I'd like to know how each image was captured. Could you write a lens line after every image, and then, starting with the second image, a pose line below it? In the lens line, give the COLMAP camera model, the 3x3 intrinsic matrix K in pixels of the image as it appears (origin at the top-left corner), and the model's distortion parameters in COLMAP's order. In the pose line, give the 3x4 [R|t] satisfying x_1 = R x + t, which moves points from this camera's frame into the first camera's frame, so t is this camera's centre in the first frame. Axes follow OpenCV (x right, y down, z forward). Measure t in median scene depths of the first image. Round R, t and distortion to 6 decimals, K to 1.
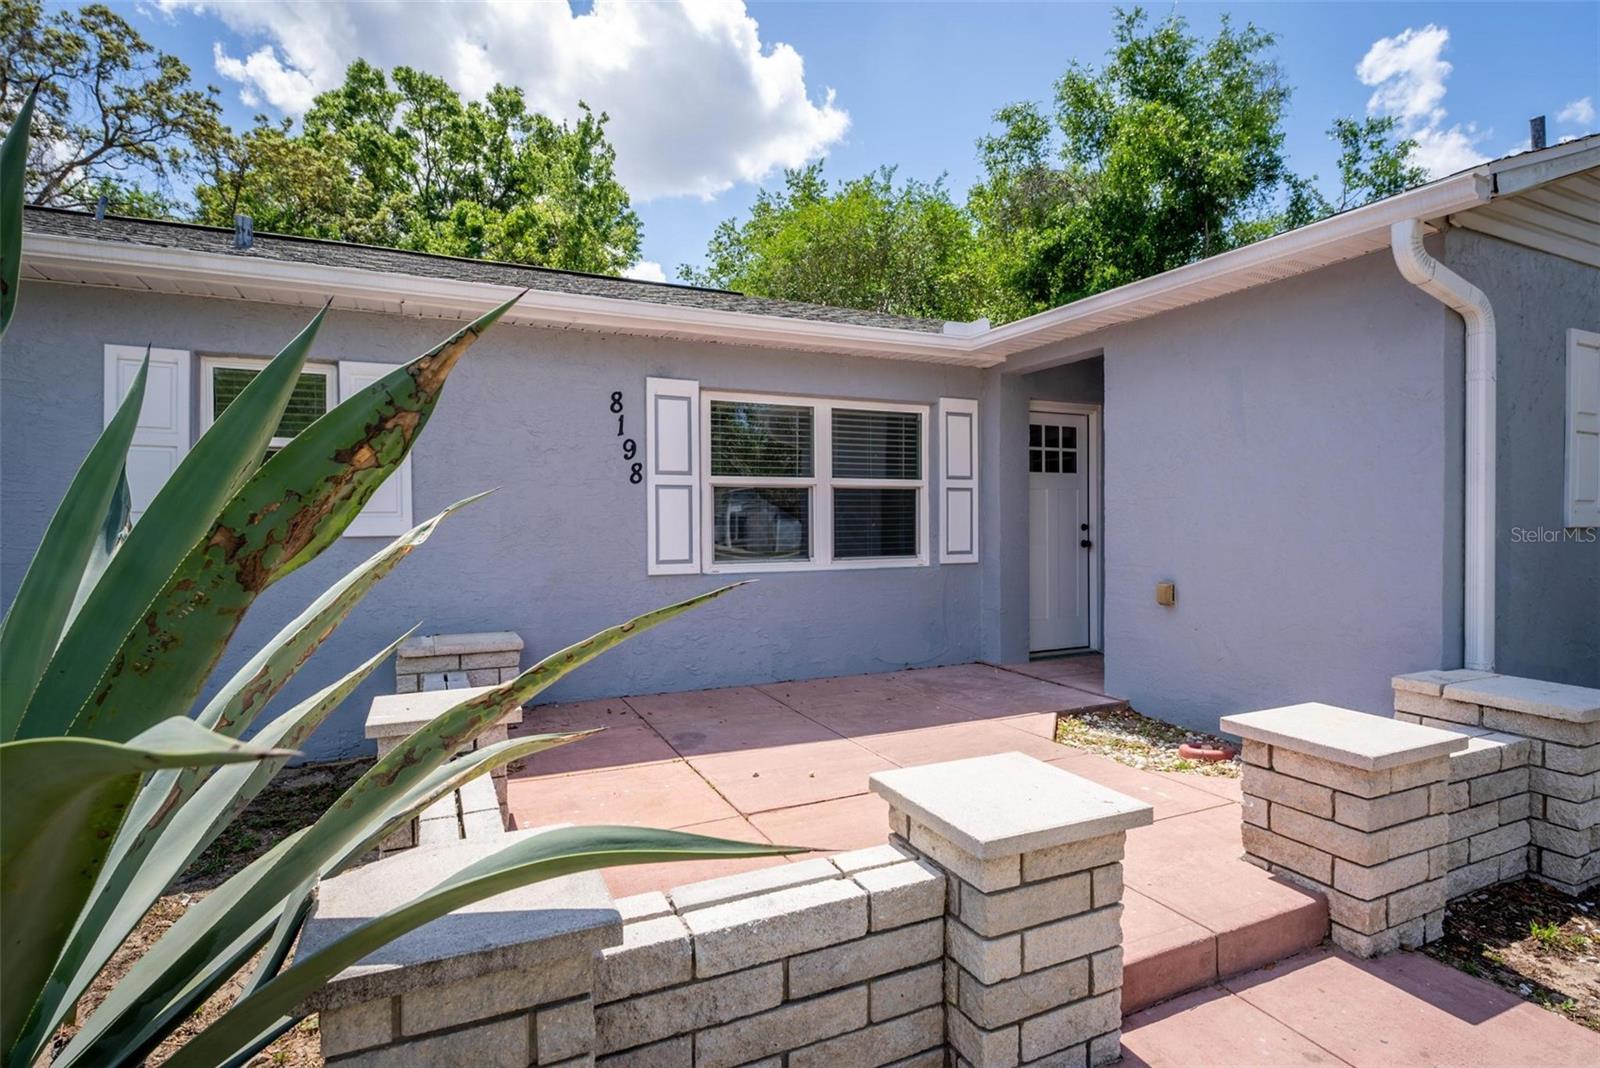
lens RADIAL K [[812.6, 0, 803.7], [0, 812.6, 526.0], [0, 0, 1]] dist [-0.000770, -0.000212]
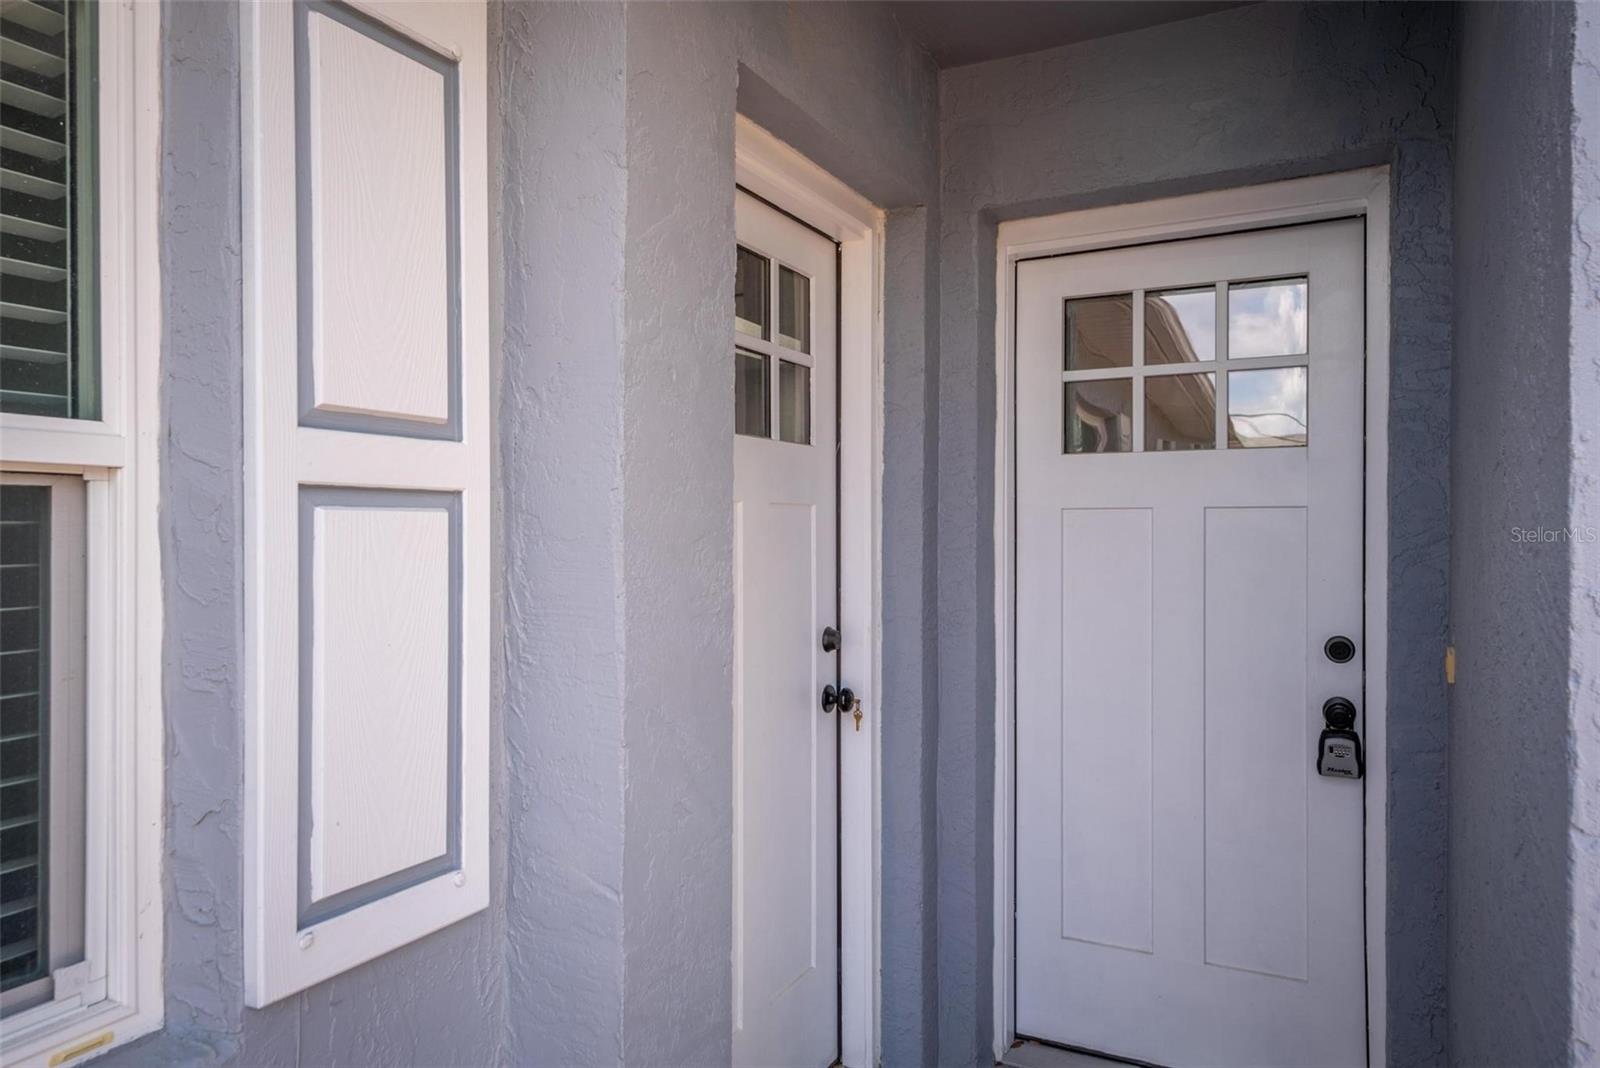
lens RADIAL K [[1046.5, 0, 799.7], [0, 1046.5, 527.2], [0, 0, 1]] dist [0.000718, 0.000167]
pose [[0.800888, 0.004198, 0.598799, 0.131877], [0.004163, 0.999912, -0.012578, -0.035584], [-0.598799, 0.012566, 0.800801, 0.777550]]
